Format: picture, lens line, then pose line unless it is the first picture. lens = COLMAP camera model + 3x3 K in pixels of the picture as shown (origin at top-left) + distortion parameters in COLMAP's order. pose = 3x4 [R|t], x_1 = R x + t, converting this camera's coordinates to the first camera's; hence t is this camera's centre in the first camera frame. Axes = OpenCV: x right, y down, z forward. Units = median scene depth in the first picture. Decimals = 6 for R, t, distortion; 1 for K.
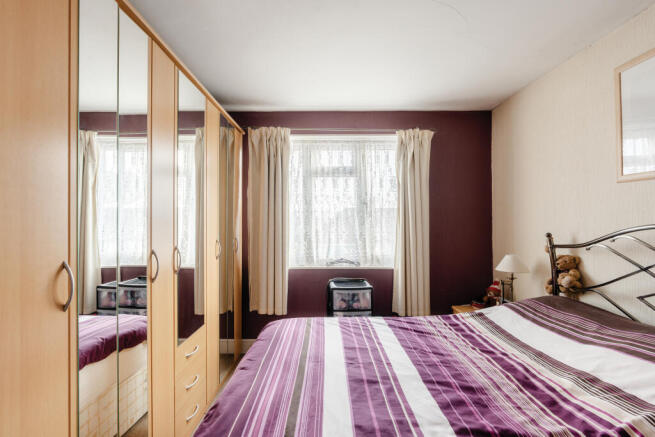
lens RADIAL K [[302.3, 0, 327.8], [0, 302.3, 219.4], [0, 0, 1]] dist [0.003074, 0.002604]
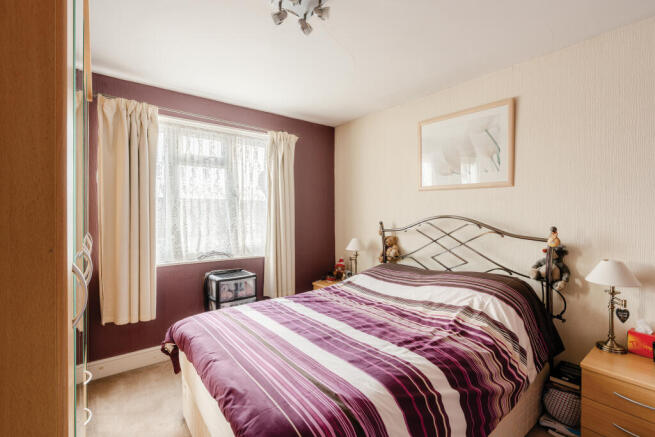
lens RADIAL K [[302.3, 0, 336.9], [0, 302.3, 214.5], [0, 0, 1]] dist [0.003074, 0.002604]
pose [[0.781056, 0.001641, 0.624459, -0.283311], [-0.008984, 0.999923, 0.008609, -0.000839], [-0.624397, -0.012334, 0.781010, -0.014104]]
